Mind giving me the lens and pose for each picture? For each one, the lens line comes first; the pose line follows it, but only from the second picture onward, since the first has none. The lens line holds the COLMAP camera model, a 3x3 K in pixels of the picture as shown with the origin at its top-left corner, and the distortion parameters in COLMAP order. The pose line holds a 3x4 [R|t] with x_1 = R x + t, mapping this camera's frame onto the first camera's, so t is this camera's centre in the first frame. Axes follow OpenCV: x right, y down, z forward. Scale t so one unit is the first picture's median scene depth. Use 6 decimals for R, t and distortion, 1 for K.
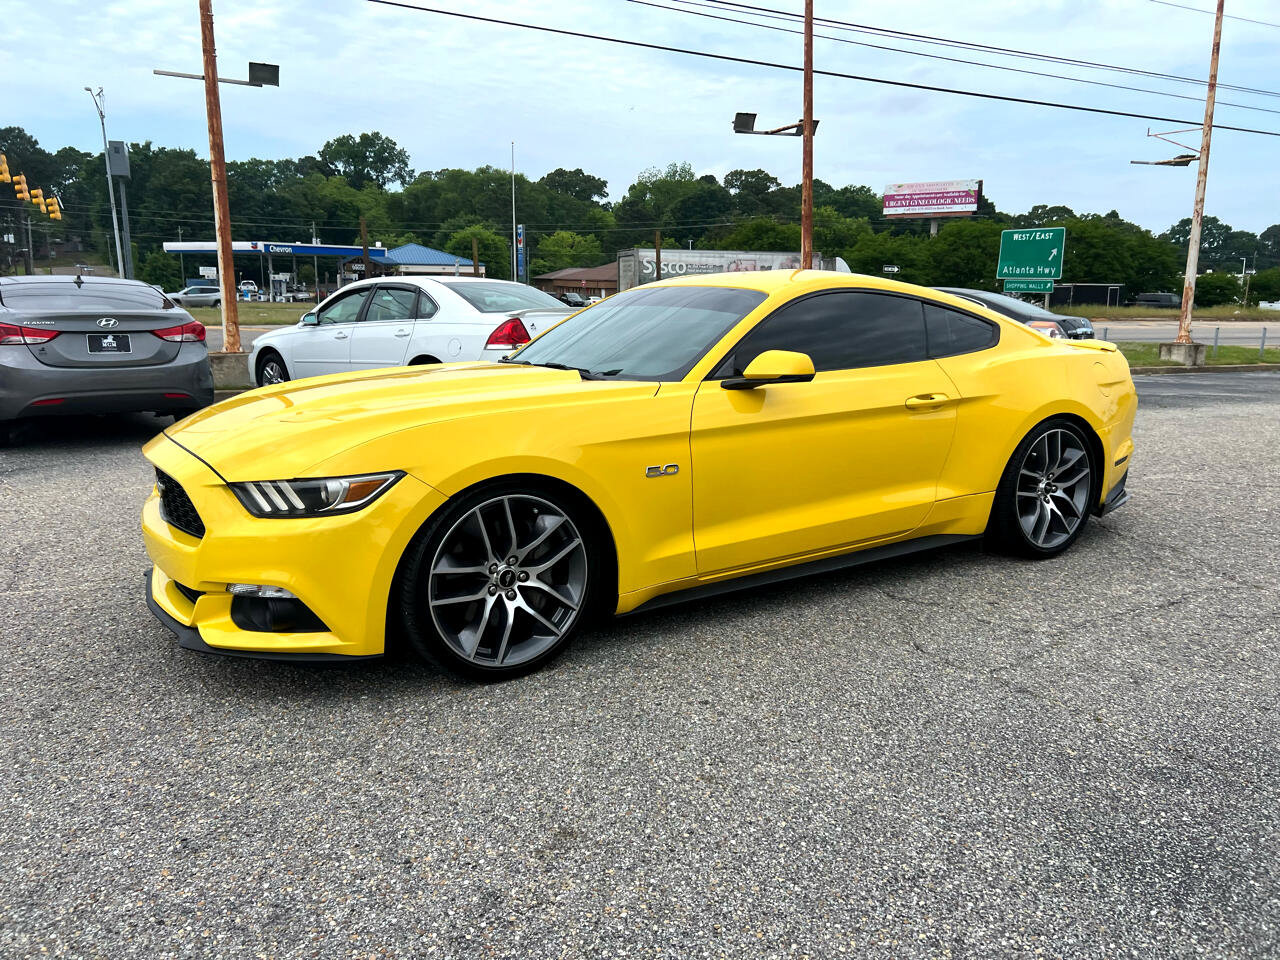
lens RADIAL K [[959.4, 0, 638.9], [0, 959.4, 463.0], [0, 0, 1]] dist [0.048257, -0.049157]
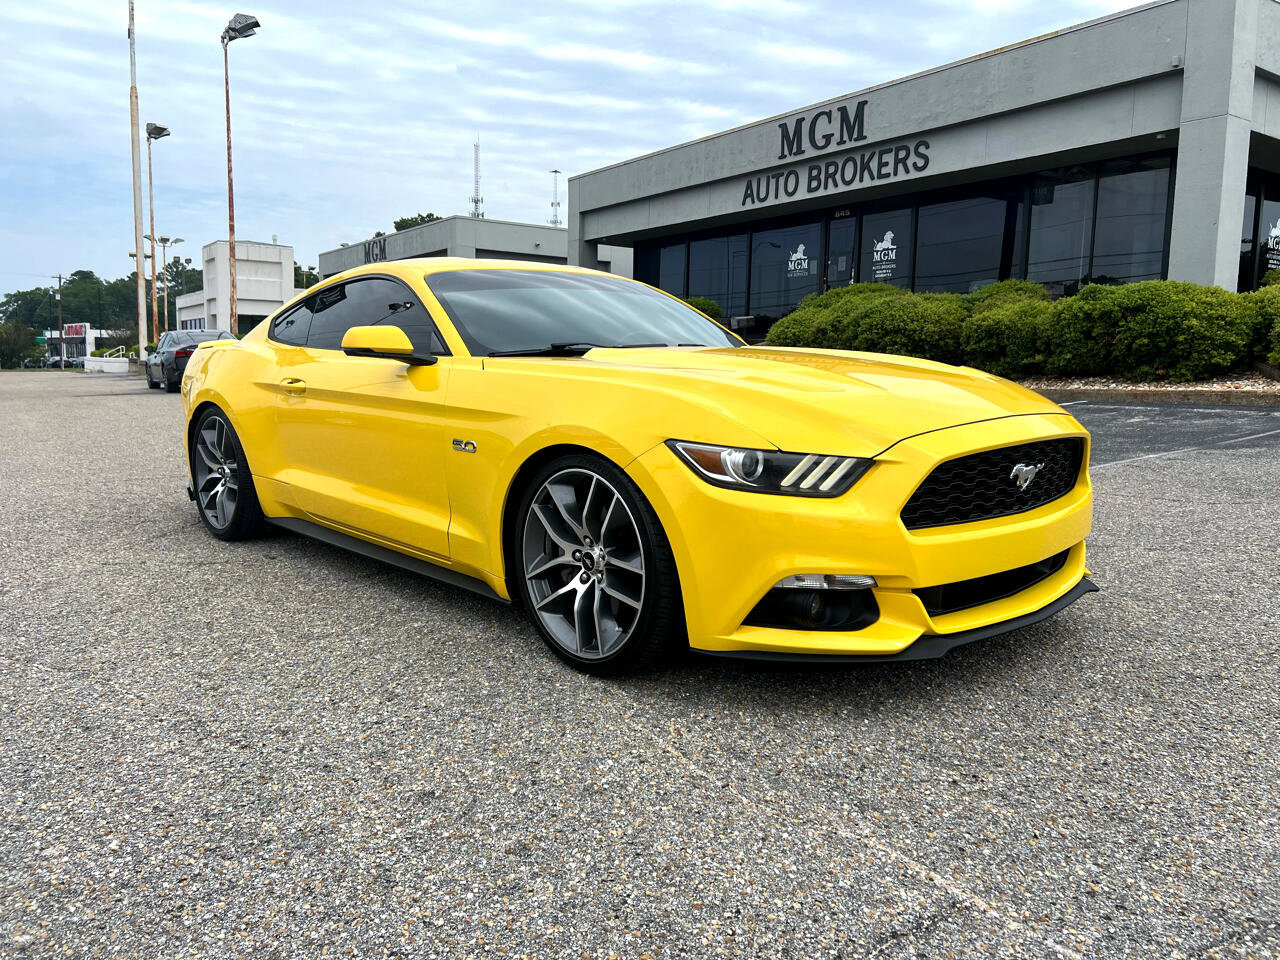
lens RADIAL K [[959.8, 0, 639.5], [0, 959.8, 466.0], [0, 0, 1]] dist [0.045368, -0.045415]
pose [[-0.172149, -0.118485, 0.977919, -0.529149], [0.164878, 0.975270, 0.147189, -0.067724], [-0.971175, 0.186576, -0.148356, 0.612202]]
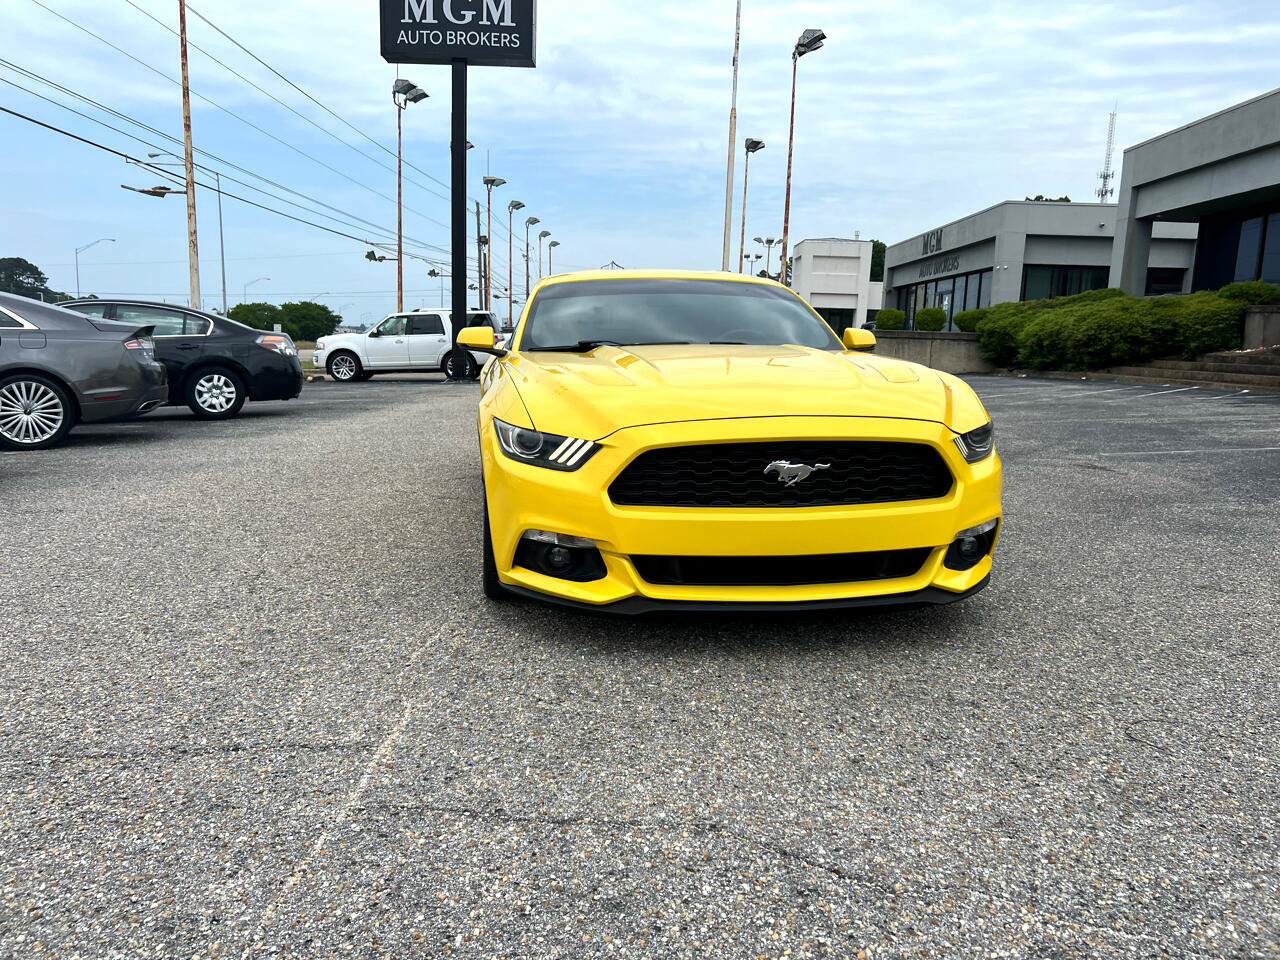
lens RADIAL K [[952.4, 0, 630.4], [0, 952.4, 482.9], [0, 0, 1]] dist [0.046749, -0.045322]
pose [[0.422756, -0.132723, 0.896472, -0.565834], [0.142859, 0.986609, 0.078699, -0.023164], [-0.894913, 0.094799, 0.436056, 0.319888]]
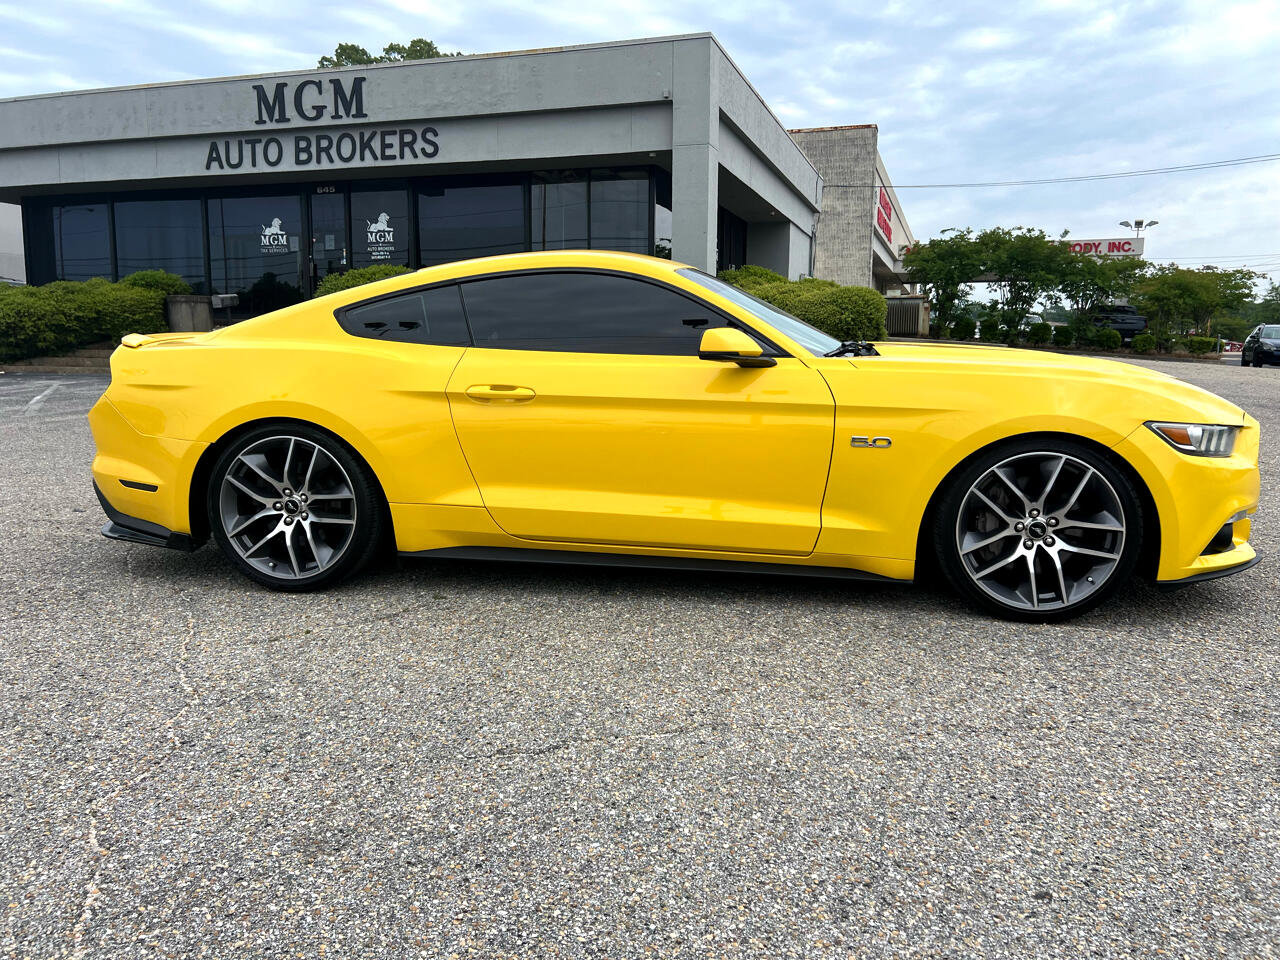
lens RADIAL K [[965.0, 0, 638.6], [0, 965.0, 468.1], [0, 0, 1]] dist [0.045736, -0.050545]
pose [[-0.744233, -0.095279, 0.661090, -0.329334], [0.112335, 0.957819, 0.264507, -0.144065], [-0.658406, 0.271118, -0.702137, 0.998892]]
